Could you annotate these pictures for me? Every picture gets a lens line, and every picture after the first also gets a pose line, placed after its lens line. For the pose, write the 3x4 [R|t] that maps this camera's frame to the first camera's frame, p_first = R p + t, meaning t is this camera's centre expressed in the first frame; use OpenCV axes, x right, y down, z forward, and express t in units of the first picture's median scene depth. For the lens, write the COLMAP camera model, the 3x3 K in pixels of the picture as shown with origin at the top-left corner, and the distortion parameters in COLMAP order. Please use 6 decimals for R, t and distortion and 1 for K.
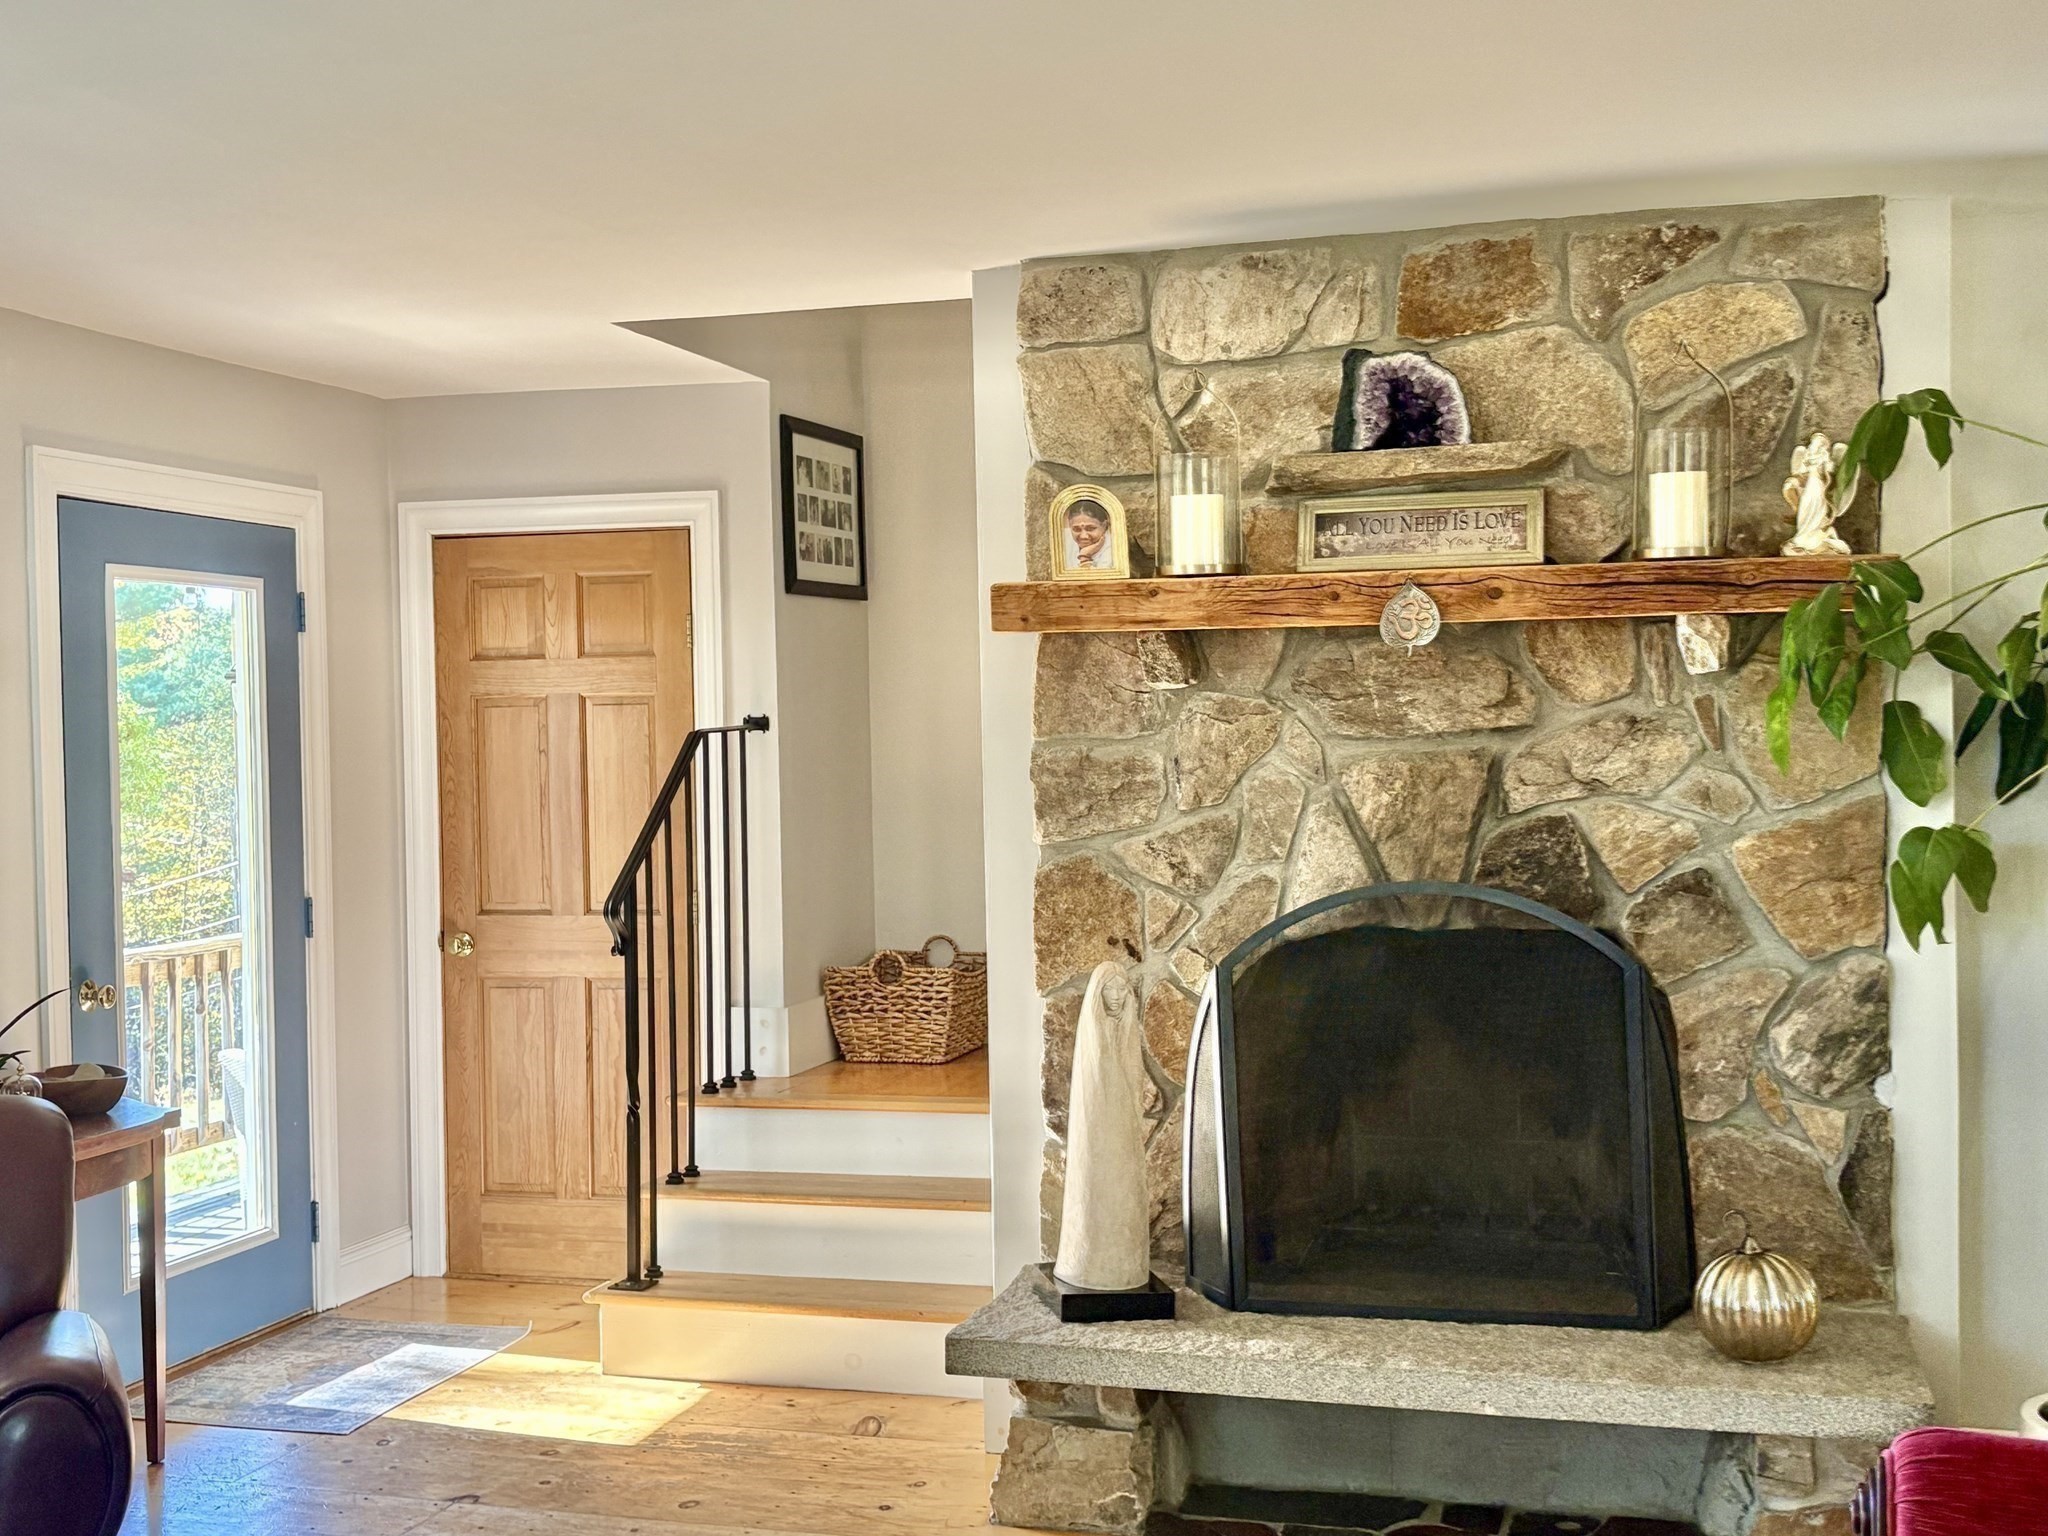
lens RADIAL K [[2337.9, 0, 1004.5], [0, 2337.9, 784.1], [0, 0, 1]] dist [0.100687, 0.000000]
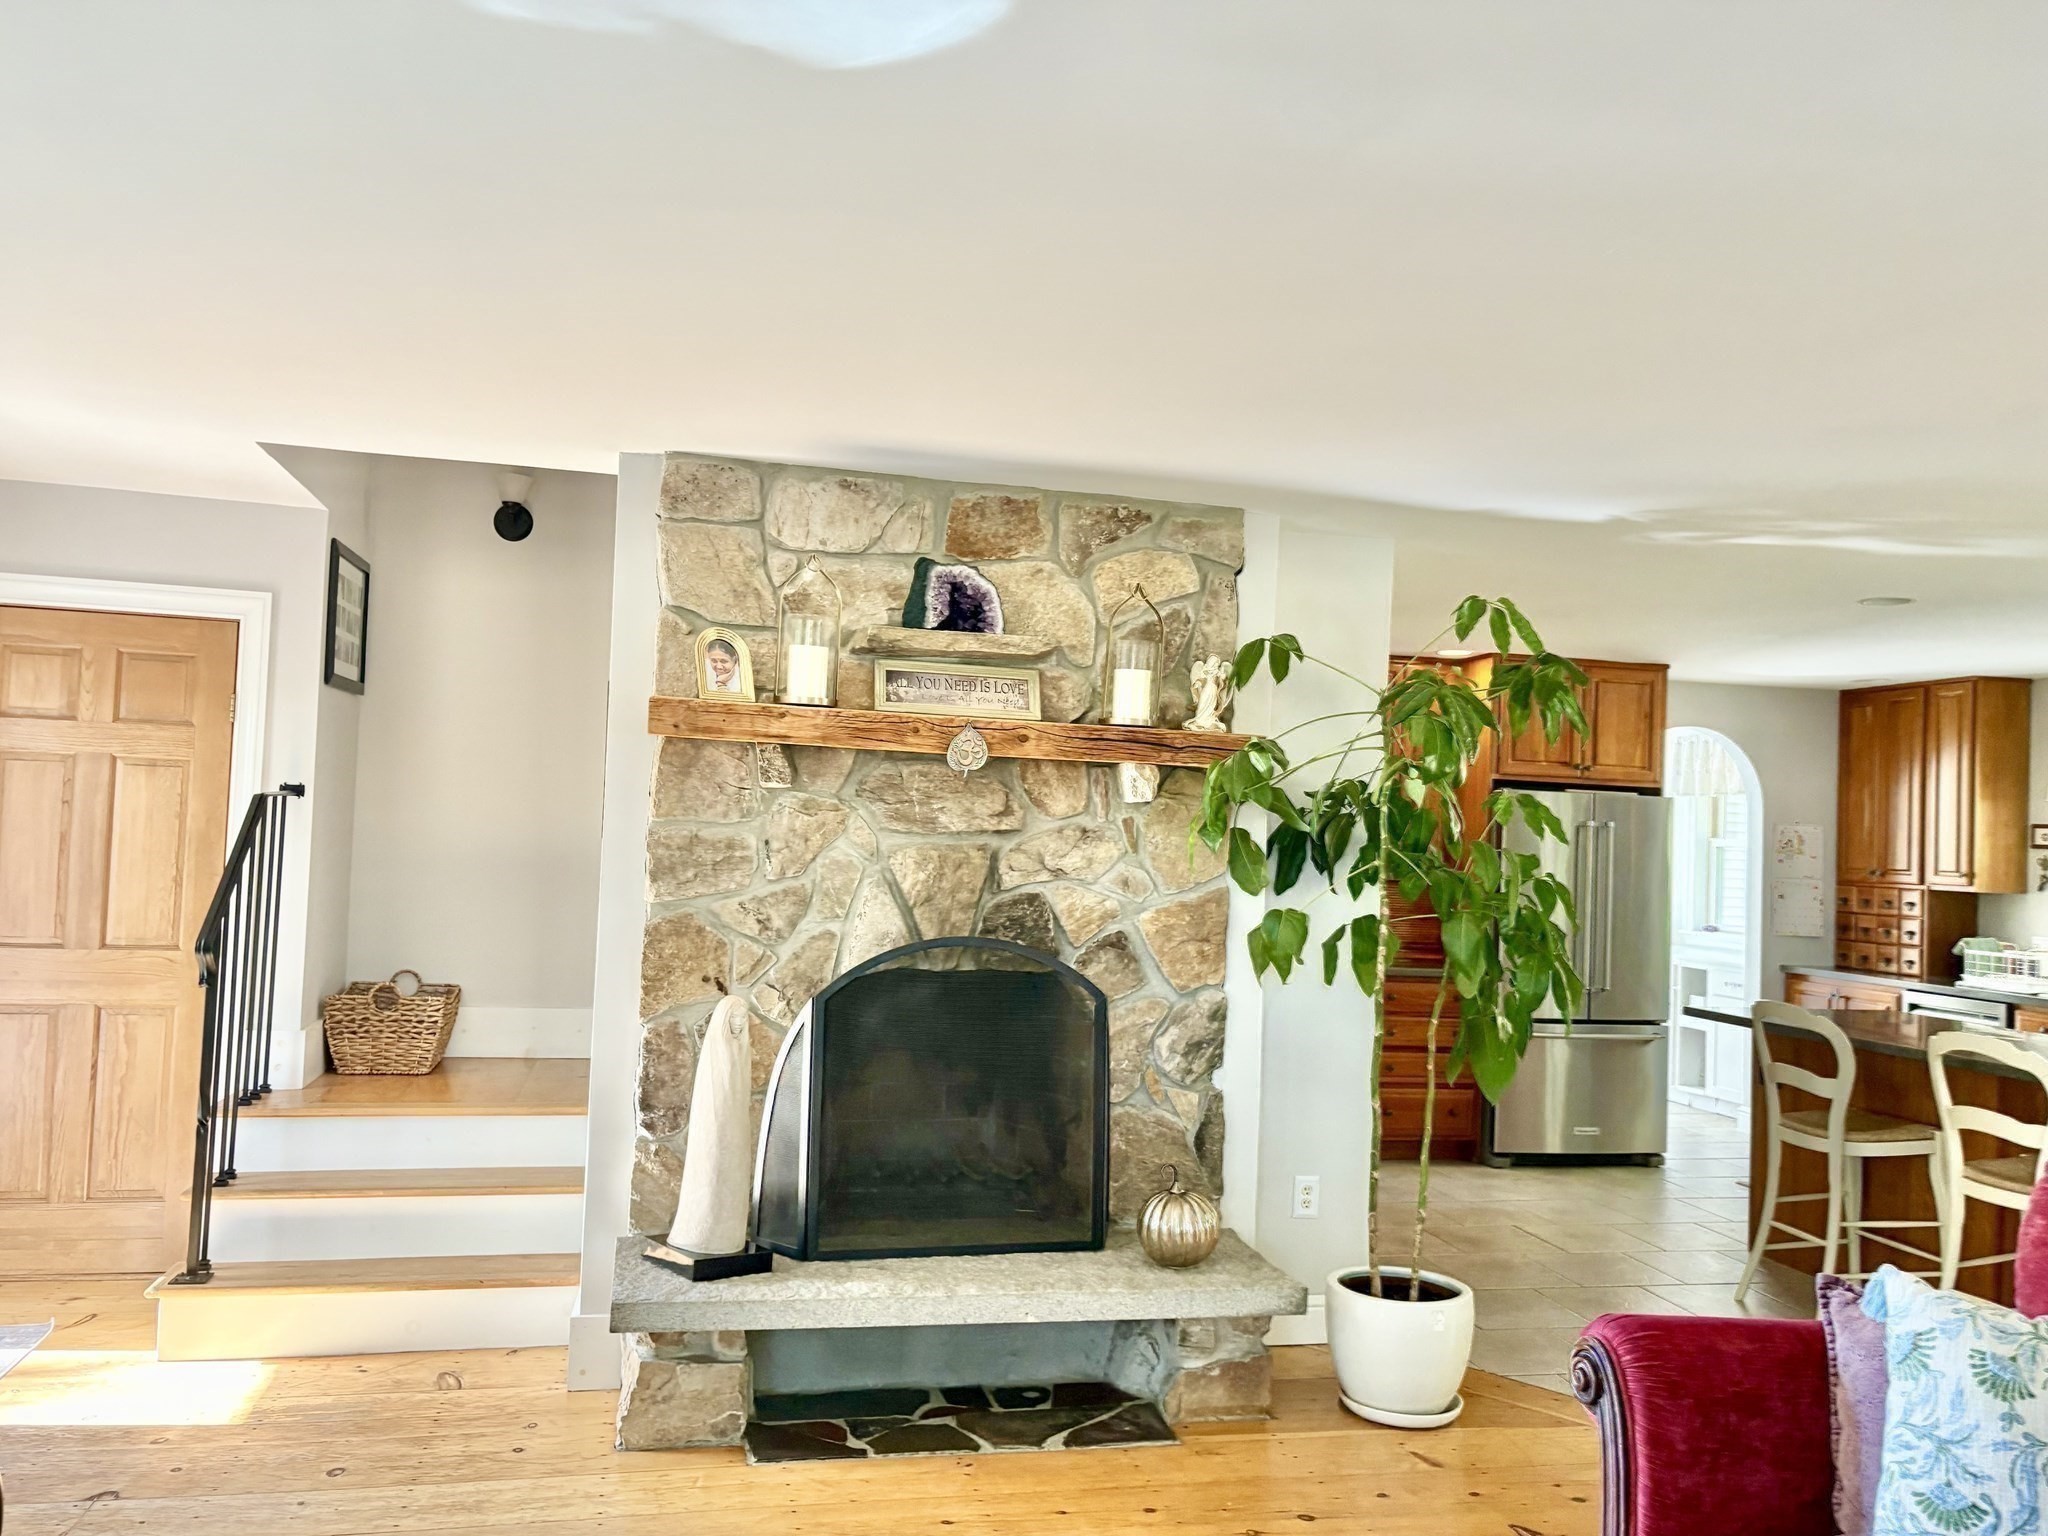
lens RADIAL K [[1580.3, 0, 1014.2], [0, 1580.3, 769.7], [0, 0, 1]] dist [0.060973, -0.056730]
pose [[0.869531, 0.072082, 0.488590, -0.255141], [-0.043989, 0.996663, -0.068753, 0.004941], [-0.491916, 0.038291, 0.869800, 0.152152]]
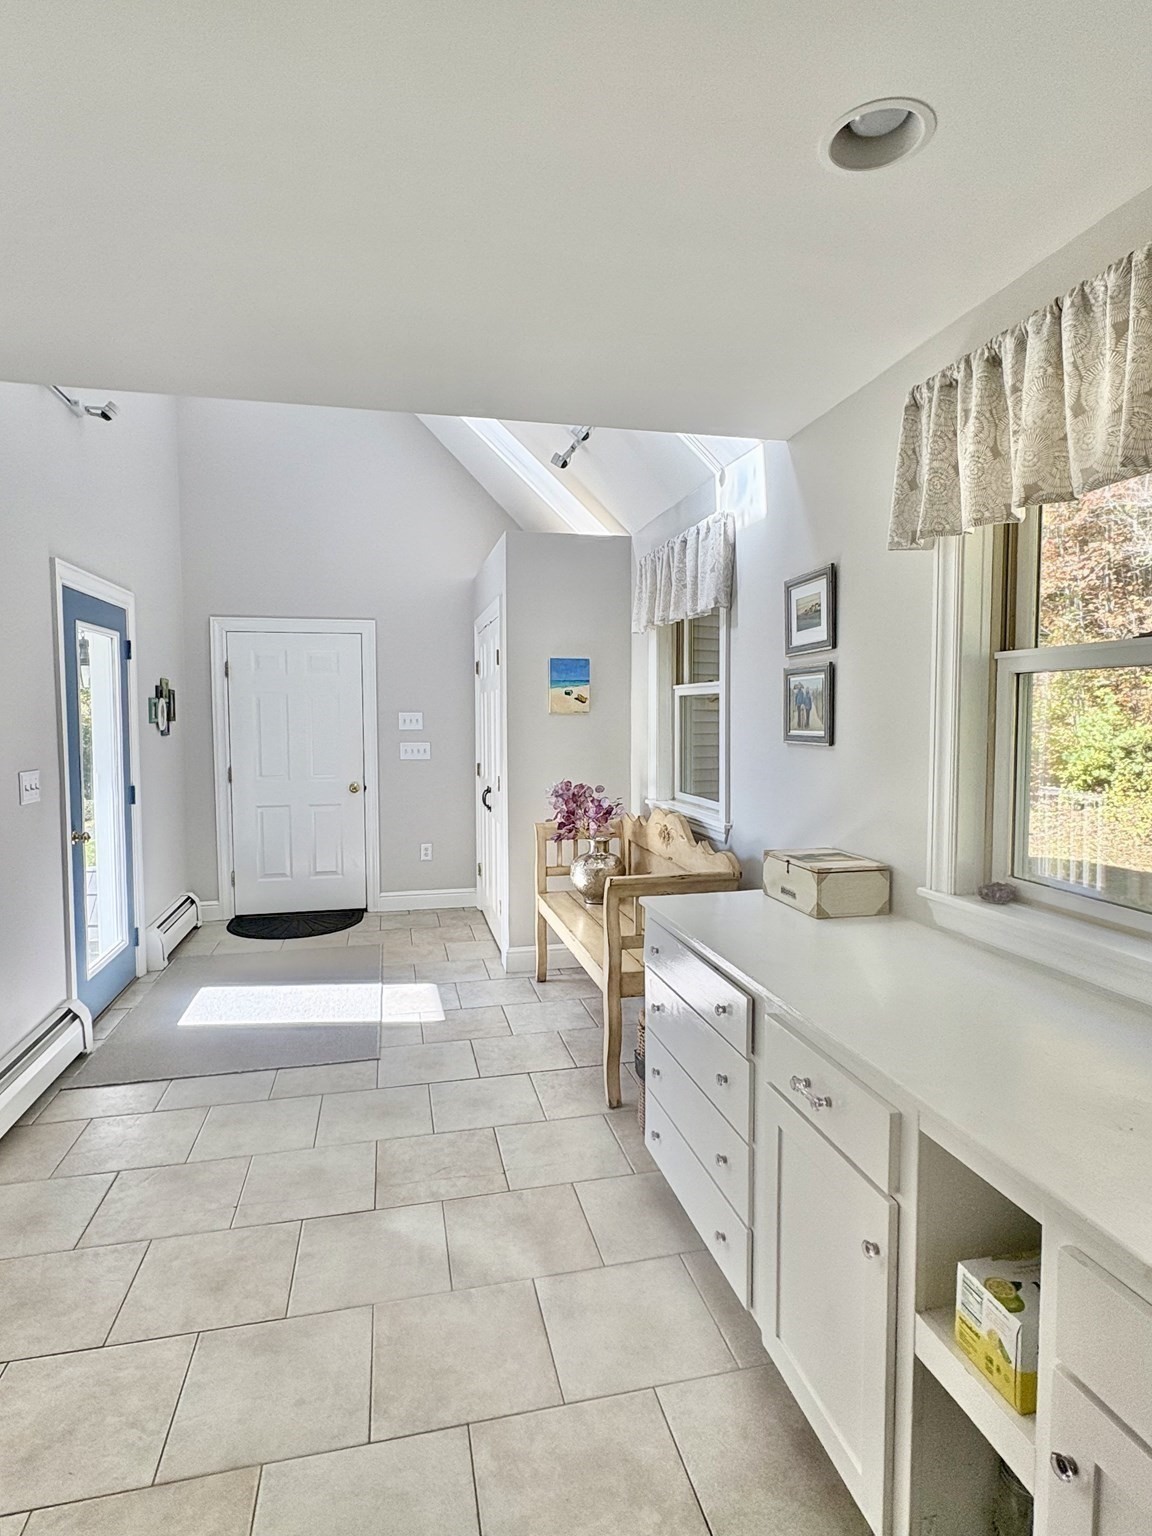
lens RADIAL K [[799.7, 0, 574.8], [0, 799.7, 770.2], [0, 0, 1]] dist [-0.000527, -0.001705]
pose [[0.877379, -0.026818, 0.479047, 1.289756], [0.006207, 0.998988, 0.044556, -0.053346], [-0.479757, -0.036119, 0.876658, 1.353422]]
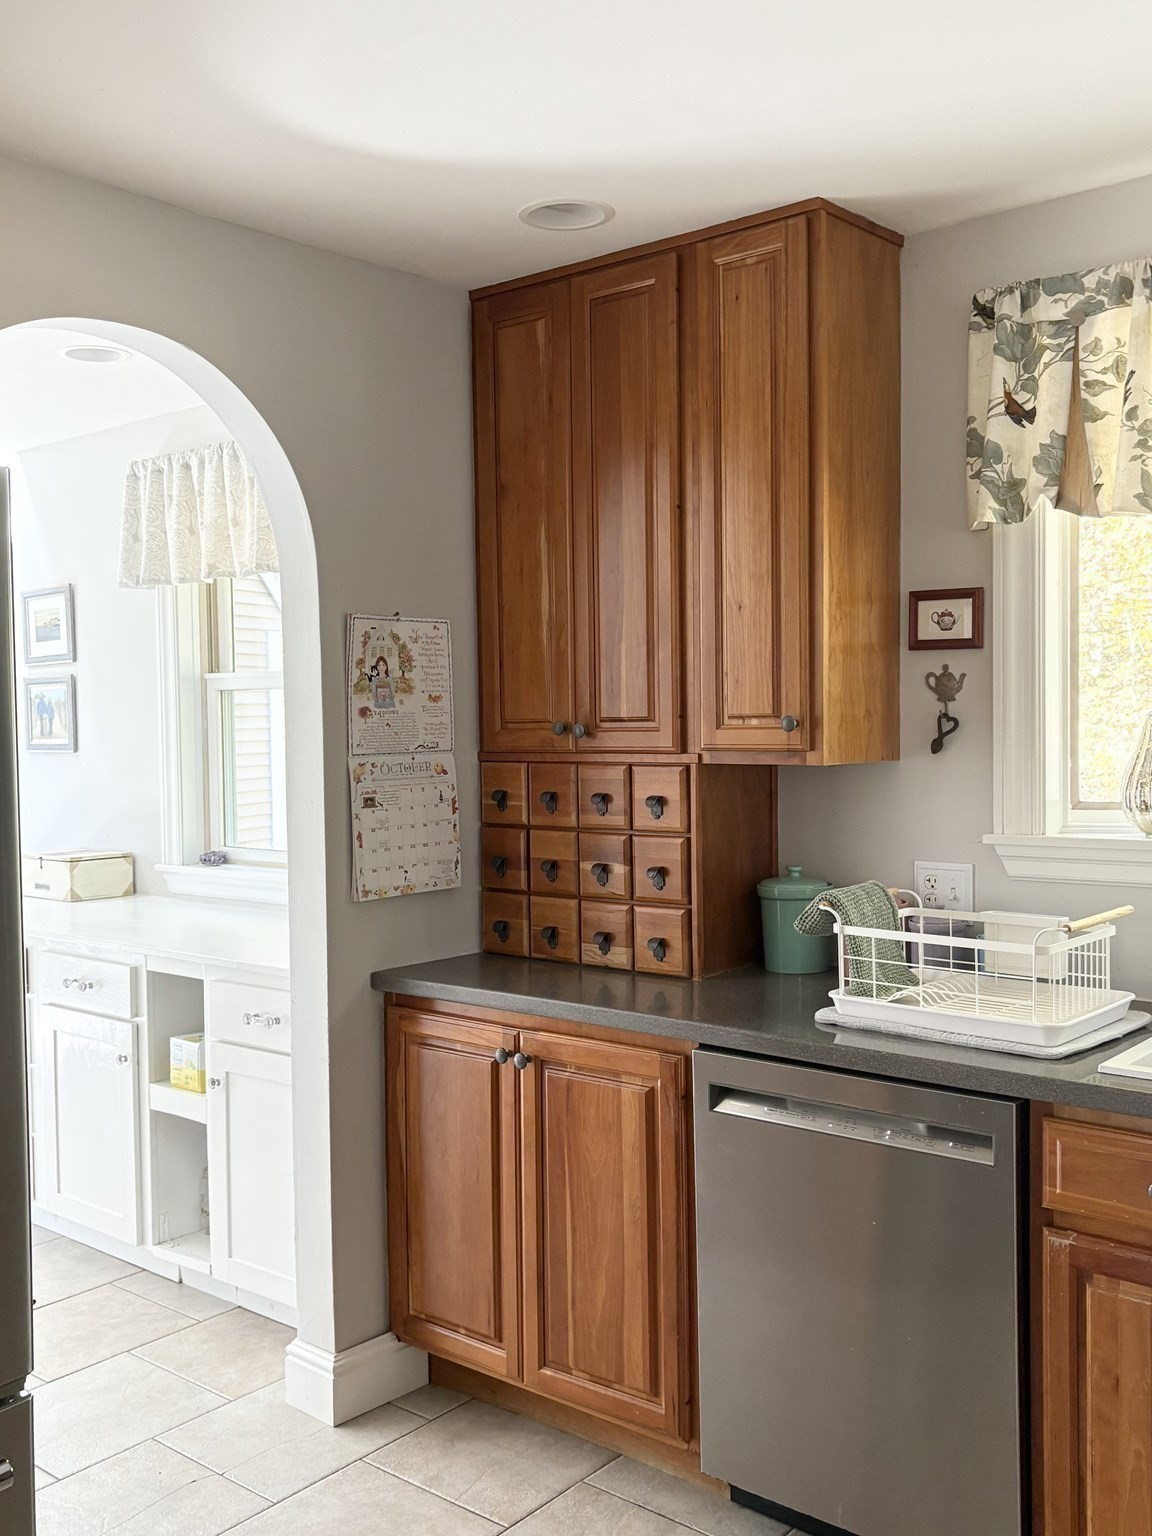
lens RADIAL K [[1454.9, 0, 578.1], [0, 1454.9, 773.1], [0, 0, 1]] dist [0.047195, 0.000000]
pose [[0.402055, -0.025641, 0.915256, 0.876695], [0.027225, 0.999501, 0.016042, -0.036702], [-0.915210, 0.018468, 0.402553, 0.985010]]
